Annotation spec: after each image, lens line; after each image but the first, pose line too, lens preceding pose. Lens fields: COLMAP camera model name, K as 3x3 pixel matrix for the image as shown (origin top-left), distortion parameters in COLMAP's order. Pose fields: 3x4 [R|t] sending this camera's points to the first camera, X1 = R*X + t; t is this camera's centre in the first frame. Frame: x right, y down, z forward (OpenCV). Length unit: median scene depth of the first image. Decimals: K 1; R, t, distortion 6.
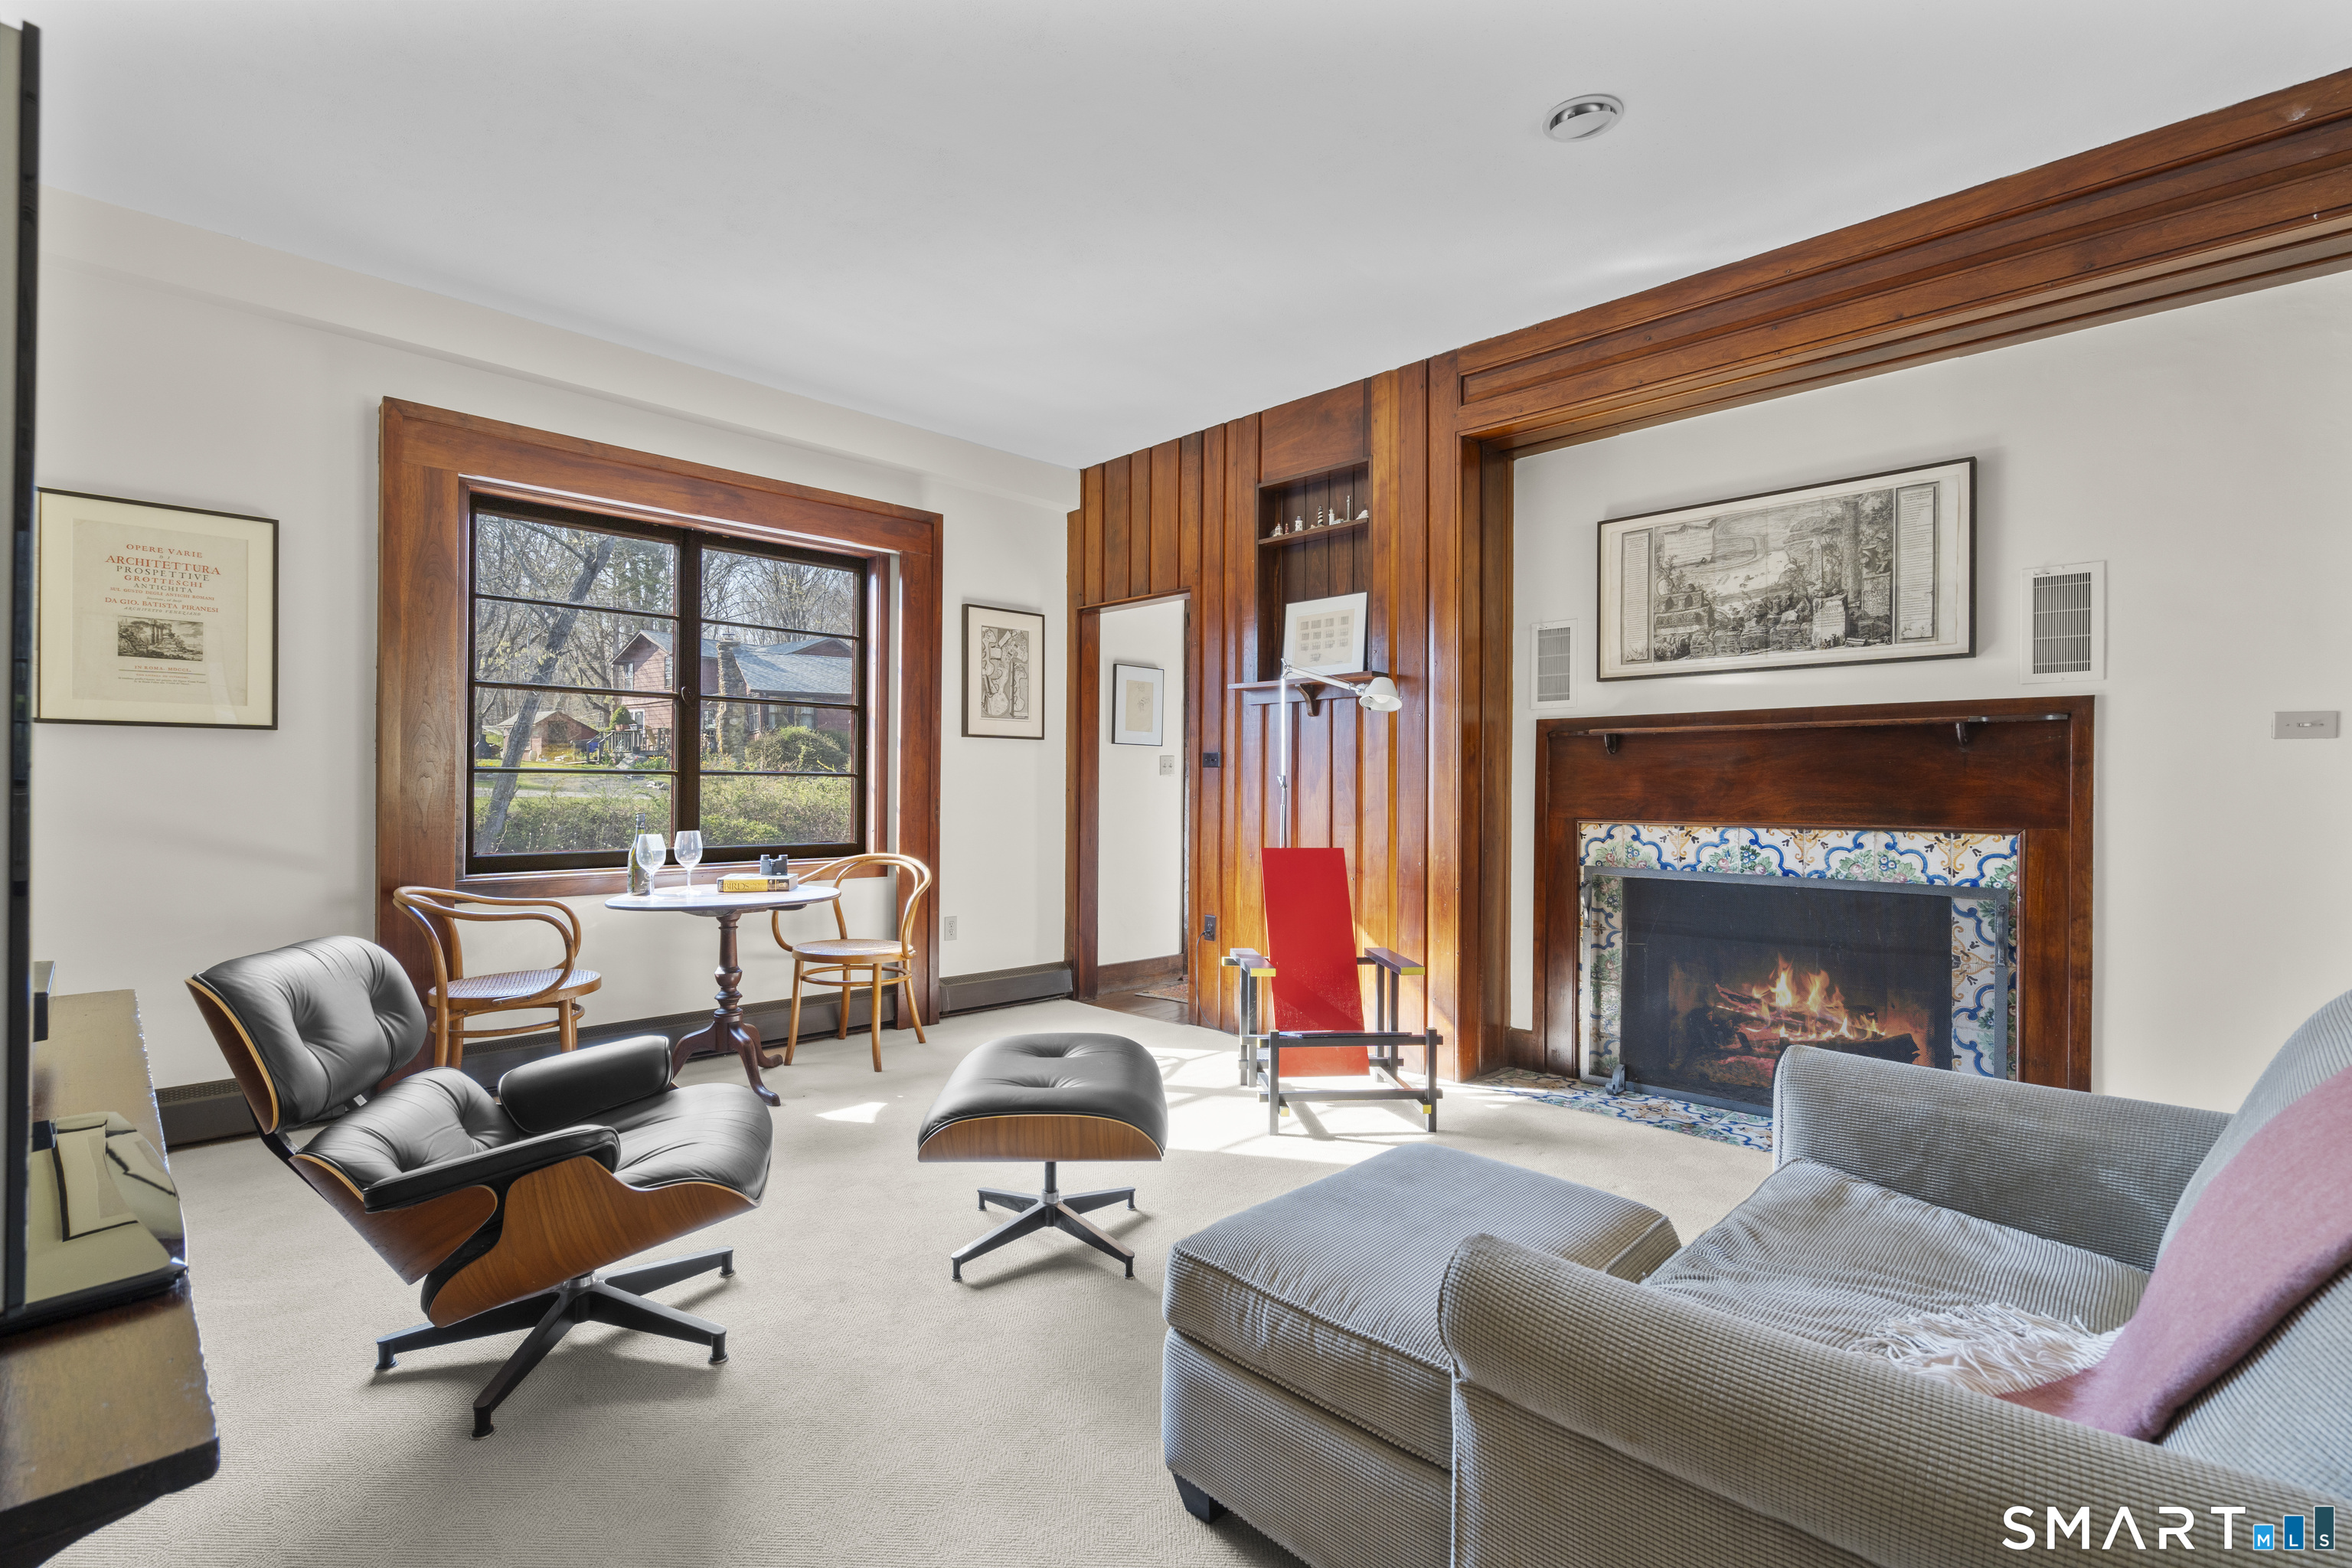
lens RADIAL K [[1070.6, 0, 1176.0], [0, 1070.6, 784.0], [0, 0, 1]] dist [-0.001544, -0.000460]
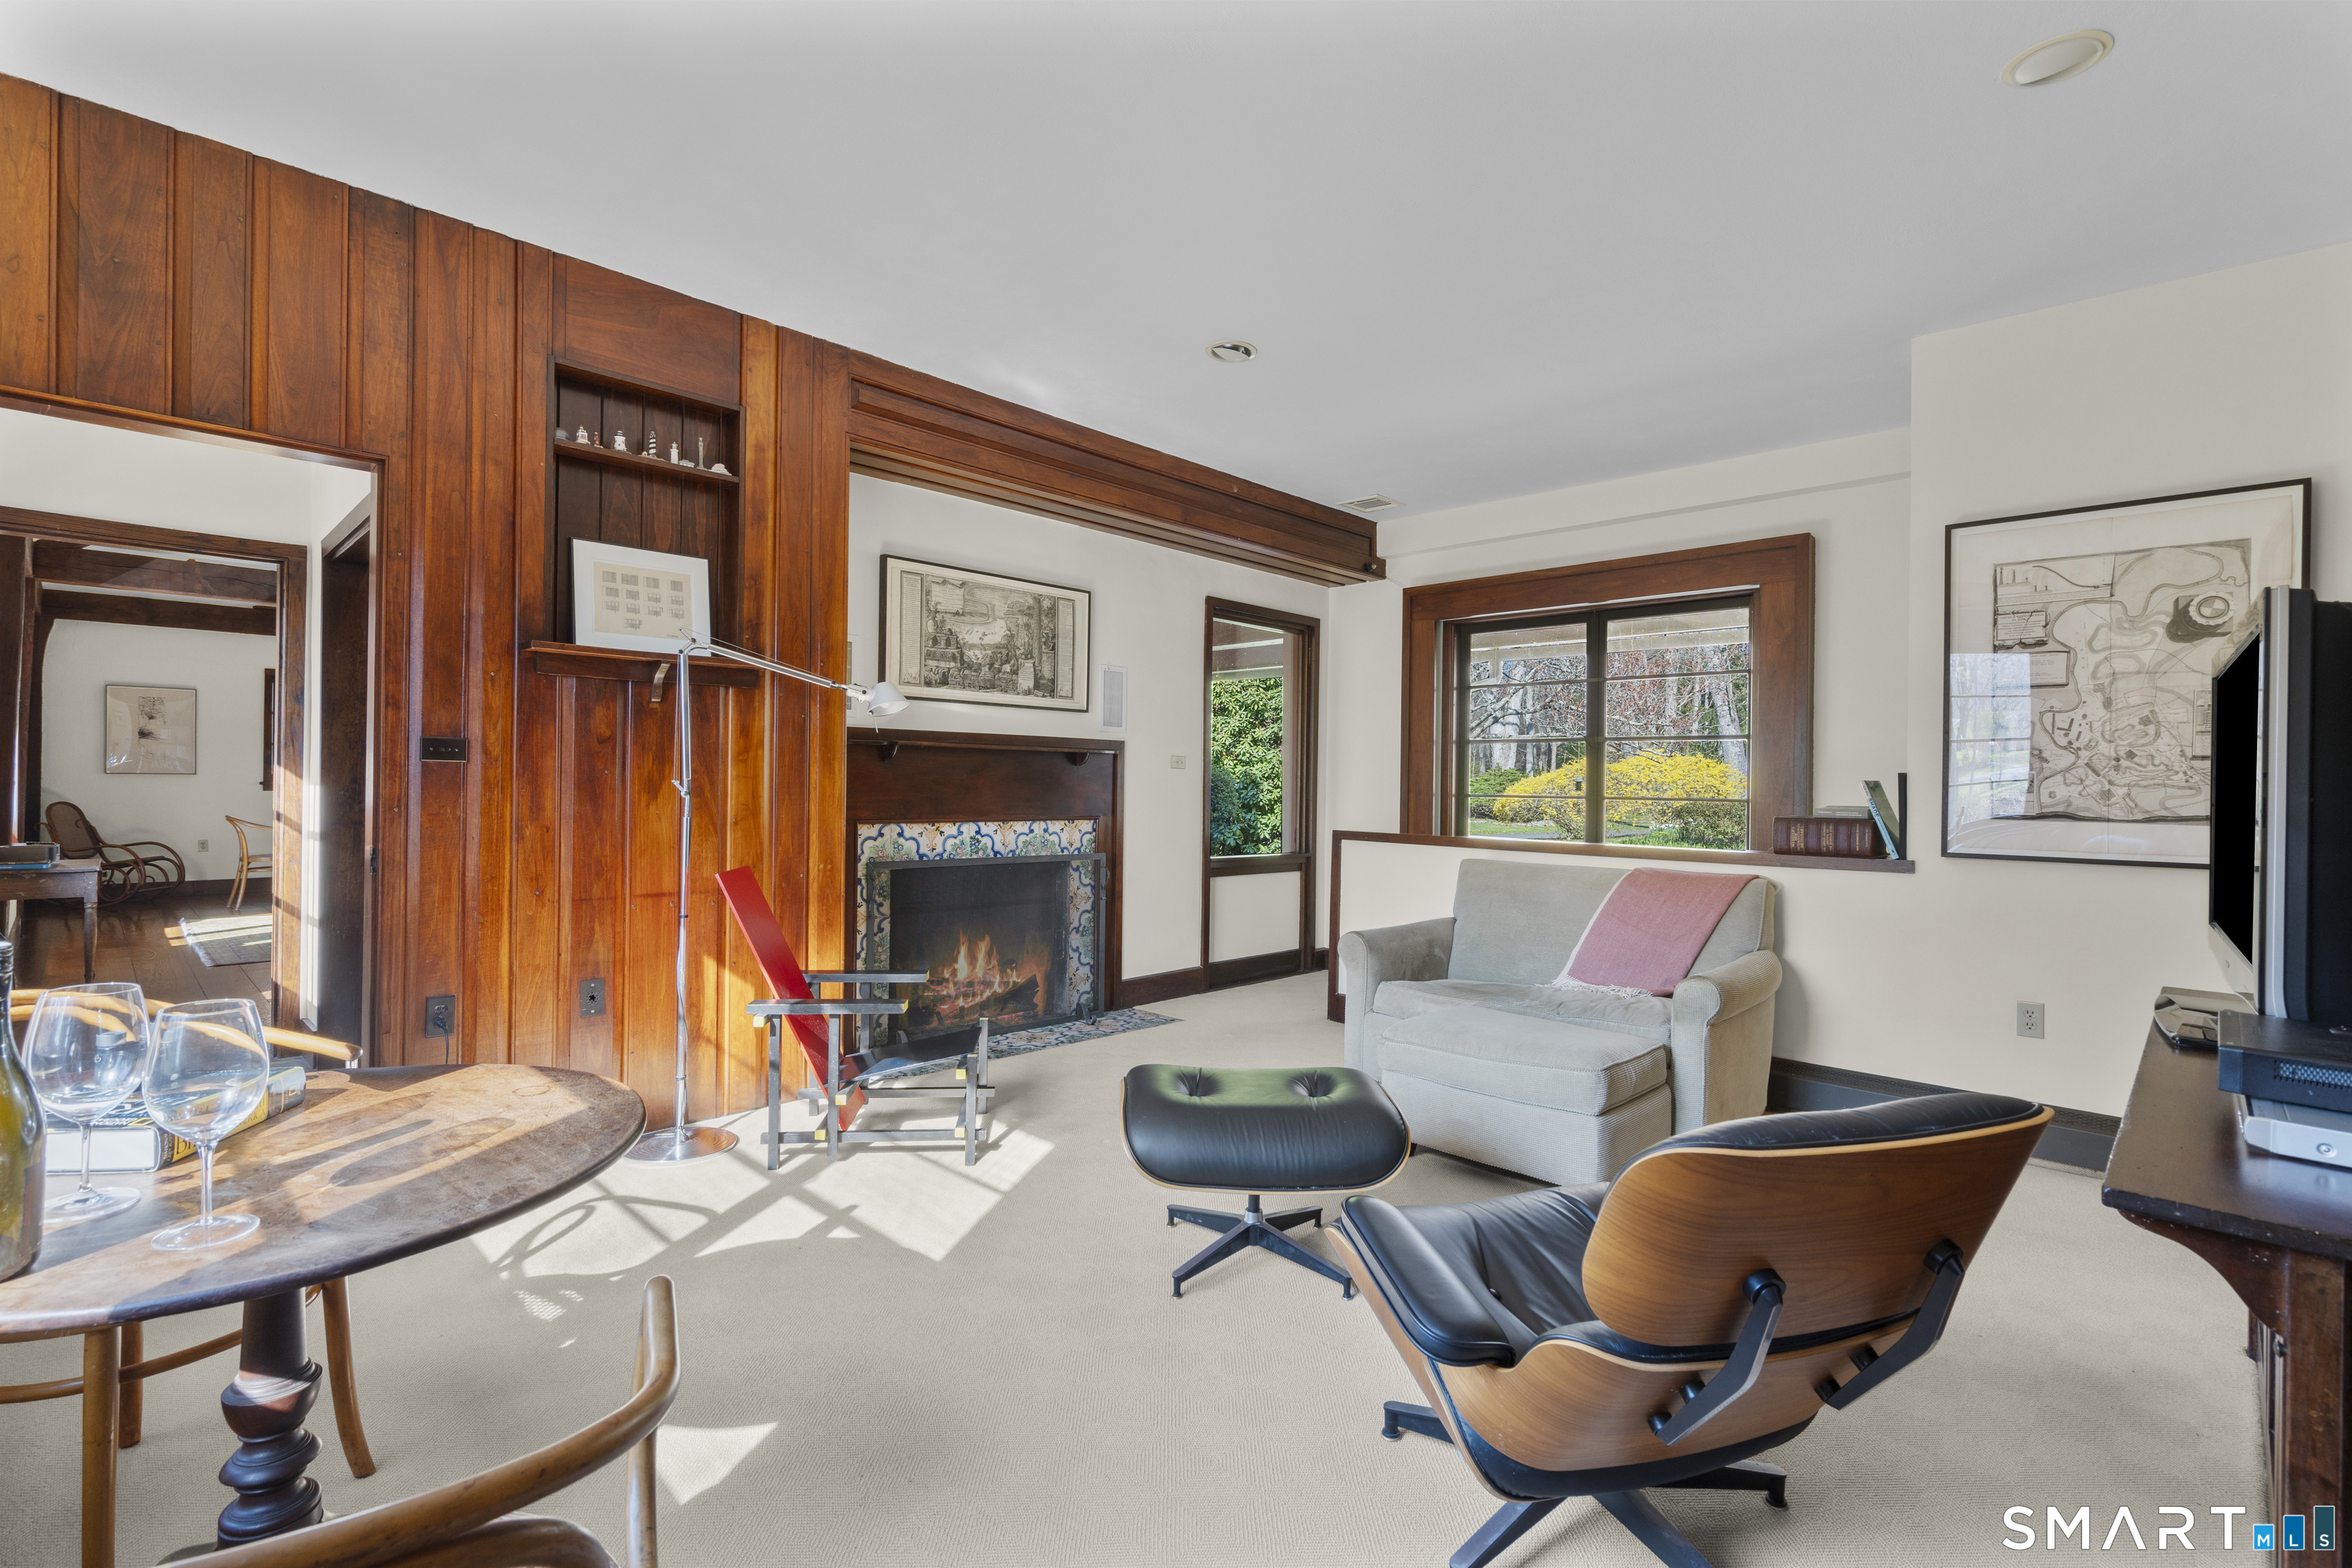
lens RADIAL K [[1070.6, 0, 1176.0], [0, 1070.6, 784.0], [0, 0, 1]] dist [-0.001544, -0.000460]
pose [[-0.003222, -0.008519, 0.999959, -0.783840], [-0.021538, 0.999732, 0.008448, -0.022682], [-0.999763, -0.021510, -0.003404, 0.751766]]
